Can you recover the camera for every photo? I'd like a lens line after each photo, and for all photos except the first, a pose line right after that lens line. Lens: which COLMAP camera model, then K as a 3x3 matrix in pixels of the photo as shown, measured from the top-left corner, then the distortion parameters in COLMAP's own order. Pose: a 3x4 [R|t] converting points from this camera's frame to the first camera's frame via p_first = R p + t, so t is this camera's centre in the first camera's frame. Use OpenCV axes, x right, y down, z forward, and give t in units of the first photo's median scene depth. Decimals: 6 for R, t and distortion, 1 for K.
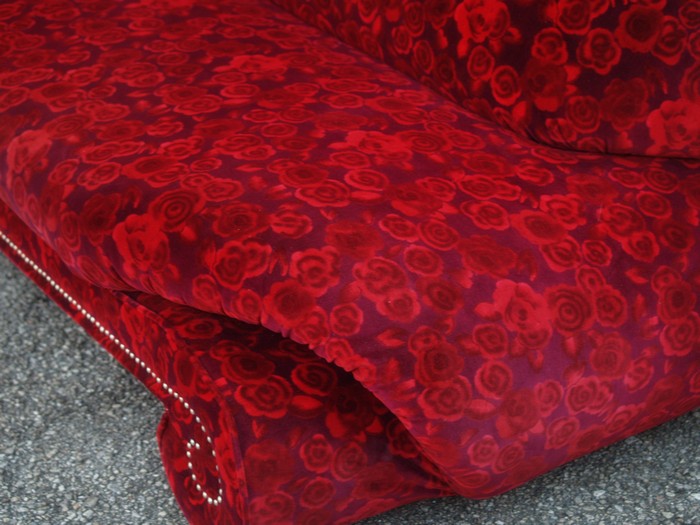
lens RADIAL K [[1785.2, 0, 350.0], [0, 1785.2, 262.5], [0, 0, 1]] dist [-0.029938, -1.381836]
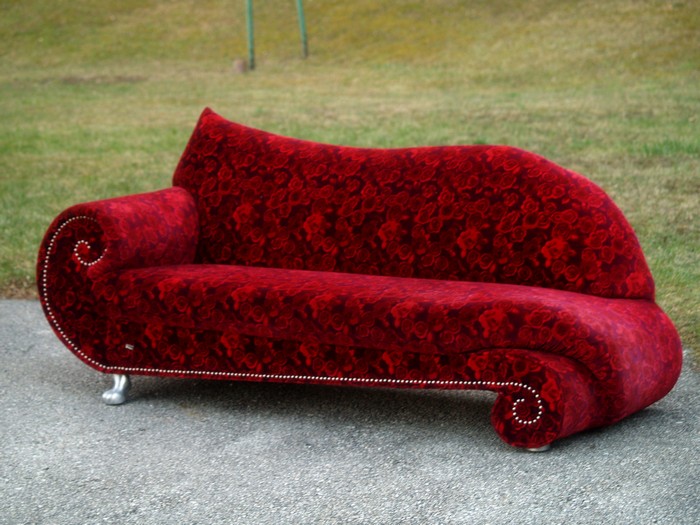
lens RADIAL K [[2112.0, 0, 350.0], [0, 2112.0, 262.5], [0, 0, 1]] dist [-0.022129, -0.170402]
pose [[0.887793, -0.037214, 0.458735, -1.602694], [0.202934, 0.926255, -0.317600, 0.791493], [-0.413086, 0.375057, 0.829875, -1.380050]]
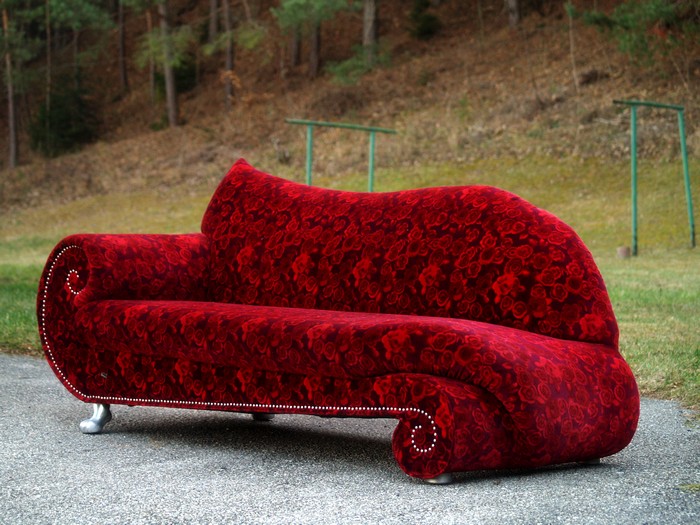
lens RADIAL K [[1981.7, 0, 350.0], [0, 1981.7, 262.5], [0, 0, 1]] dist [-0.071881, -0.450471]
pose [[0.973375, 0.045190, 0.224720, -0.750473], [0.062535, 0.890831, -0.450010, 1.048920], [-0.220524, 0.452081, 0.864287, -1.291196]]
